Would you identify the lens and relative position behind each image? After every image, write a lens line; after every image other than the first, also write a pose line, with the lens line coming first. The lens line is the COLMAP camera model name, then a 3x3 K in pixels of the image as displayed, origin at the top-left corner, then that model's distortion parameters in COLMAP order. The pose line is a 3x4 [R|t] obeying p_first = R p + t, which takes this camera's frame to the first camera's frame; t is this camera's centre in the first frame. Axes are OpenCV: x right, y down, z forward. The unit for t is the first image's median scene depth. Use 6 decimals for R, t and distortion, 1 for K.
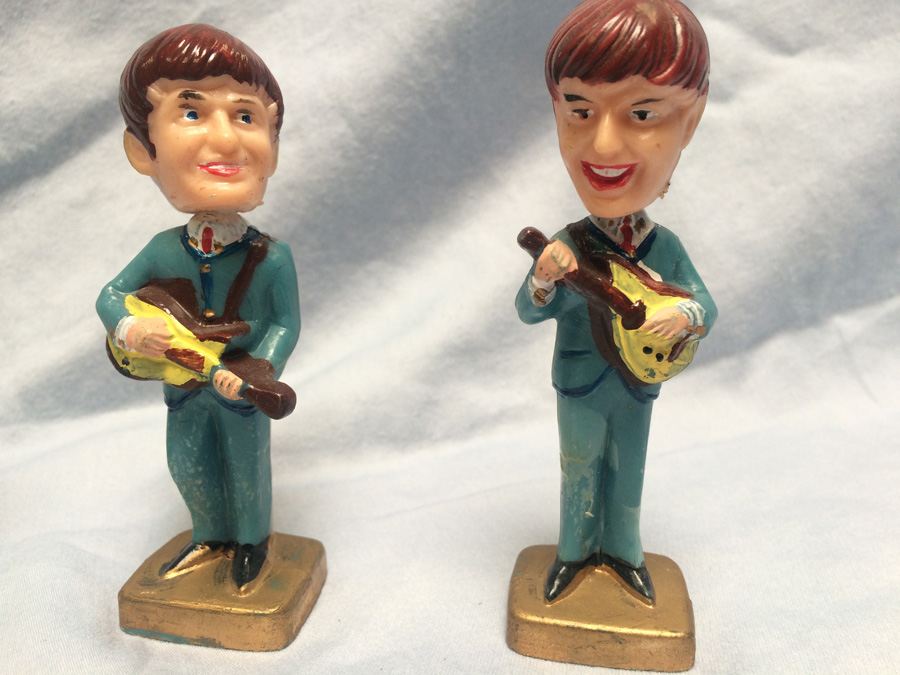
lens RADIAL K [[780.6, 0, 451.6], [0, 780.6, 355.1], [0, 0, 1]] dist [0.021038, -0.068832]
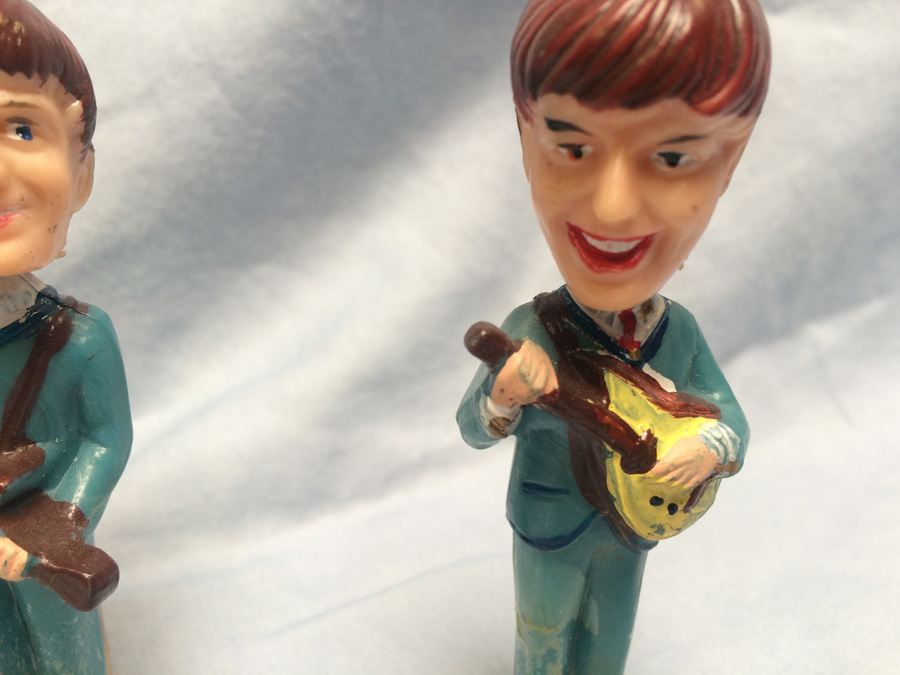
lens RADIAL K [[778.2, 0, 445.8], [0, 778.2, 341.1], [0, 0, 1]] dist [0.028489, -0.106775]
pose [[0.994510, -0.006053, 0.104469, 0.002343], [-0.002422, 0.996727, 0.080806, -0.129234], [-0.104616, -0.080615, 0.991240, 0.244537]]
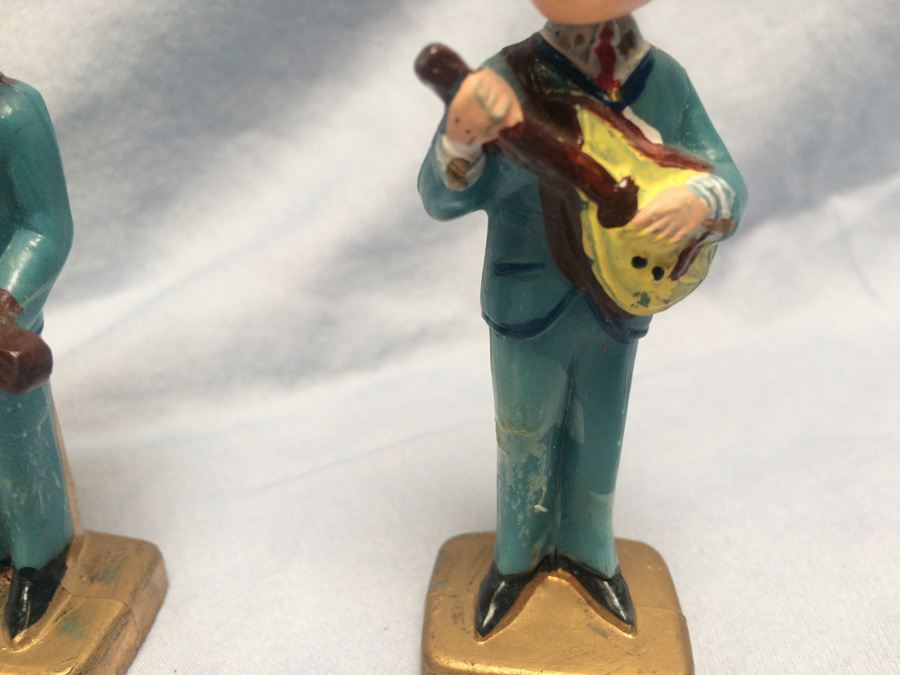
lens RADIAL K [[774.7, 0, 450.5], [0, 774.7, 350.6], [0, 0, 1]] dist [0.026726, -0.093413]
pose [[0.996910, -0.030180, 0.072530, 0.041581], [0.019689, 0.989780, 0.141237, -0.017052], [-0.076051, -0.139372, 0.987315, 0.276631]]
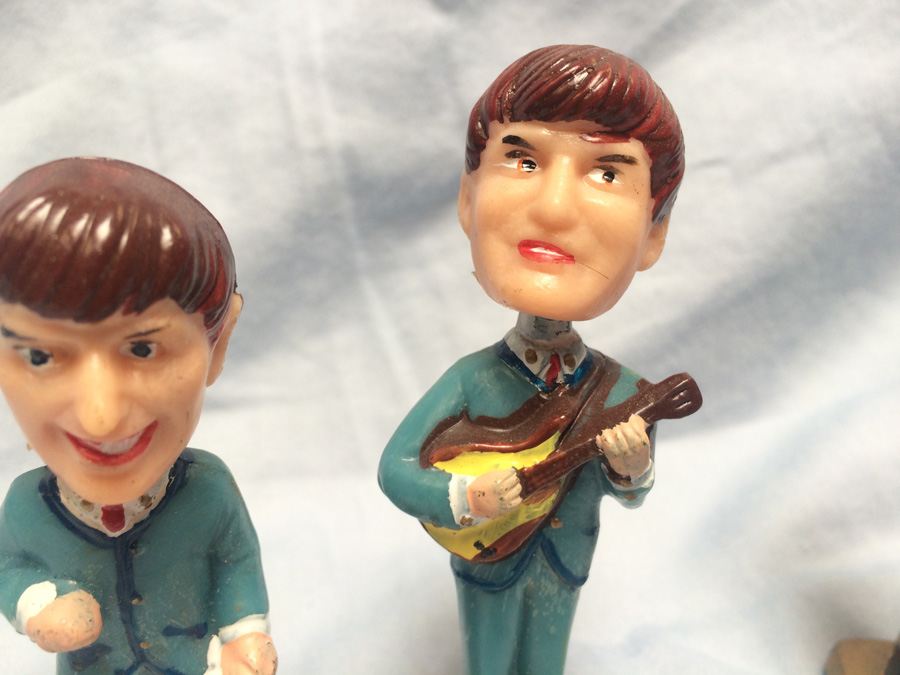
lens RADIAL K [[722.4, 0, 437.9], [0, 722.4, 333.8], [0, 0, 1]] dist [0.041447, -0.073422]
pose [[0.999094, 0.034521, -0.024907, -0.665055], [-0.032202, 0.995585, 0.088173, -0.154242], [0.027841, -0.087291, 0.995794, 0.202211]]
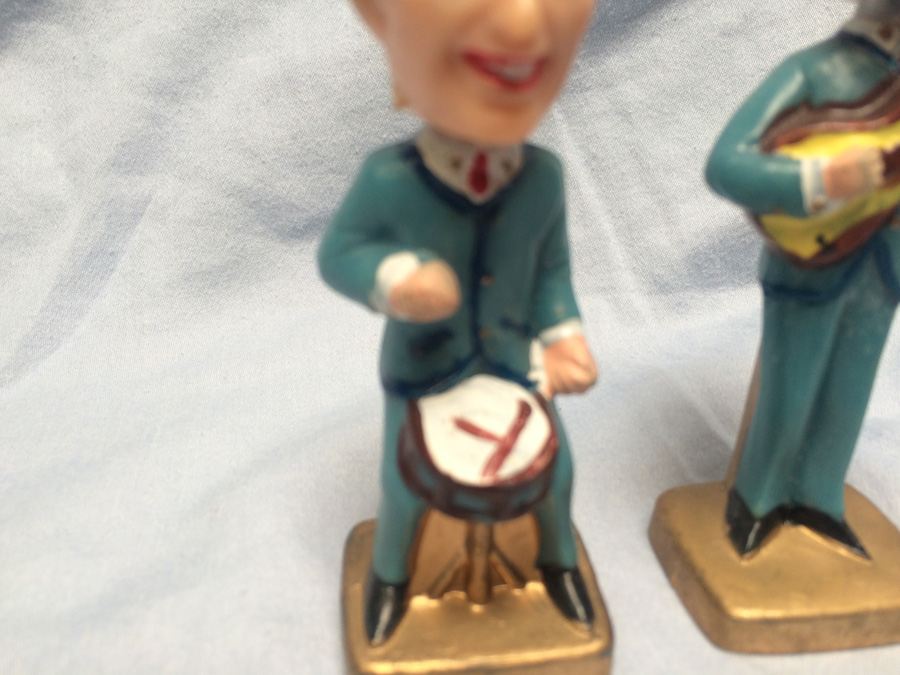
lens RADIAL K [[722.4, 0, 442.1], [0, 722.4, 321.9], [0, 0, 1]] dist [0.041447, -0.073422]
pose [[0.994669, 0.031754, -0.098113, -0.827659], [-0.016561, 0.988250, 0.151946, 0.002980], [0.101785, -0.149511, 0.983507, 0.183366]]
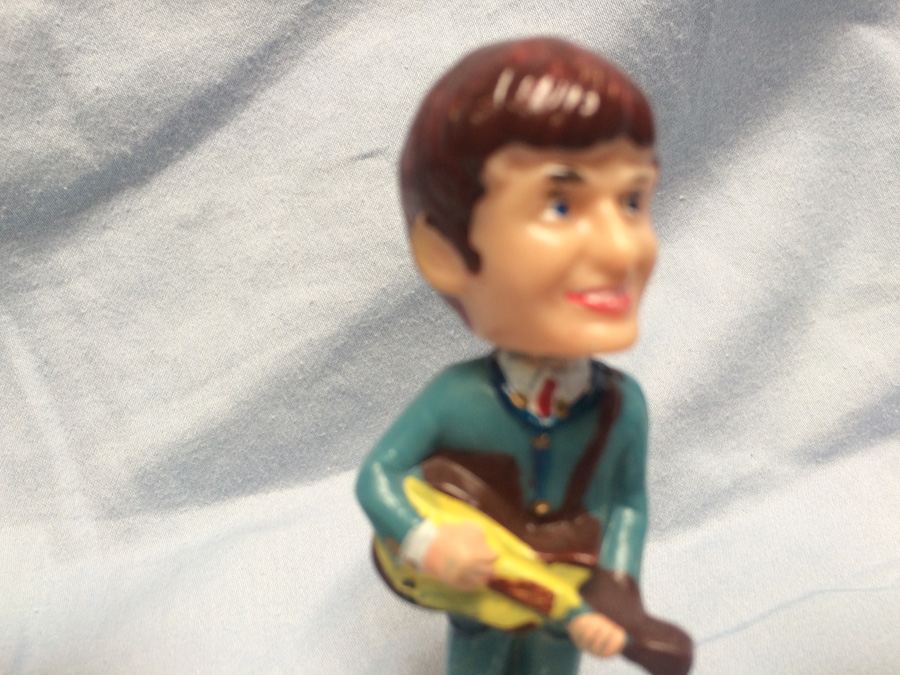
lens RADIAL K [[756.5, 0, 431.8], [0, 756.5, 332.7], [0, 0, 1]] dist [0.009172, -0.031417]
pose [[0.999915, -0.013012, -0.000916, -0.281624], [0.013041, 0.995798, 0.090638, -0.176700], [-0.000267, -0.090642, 0.995883, 0.290951]]
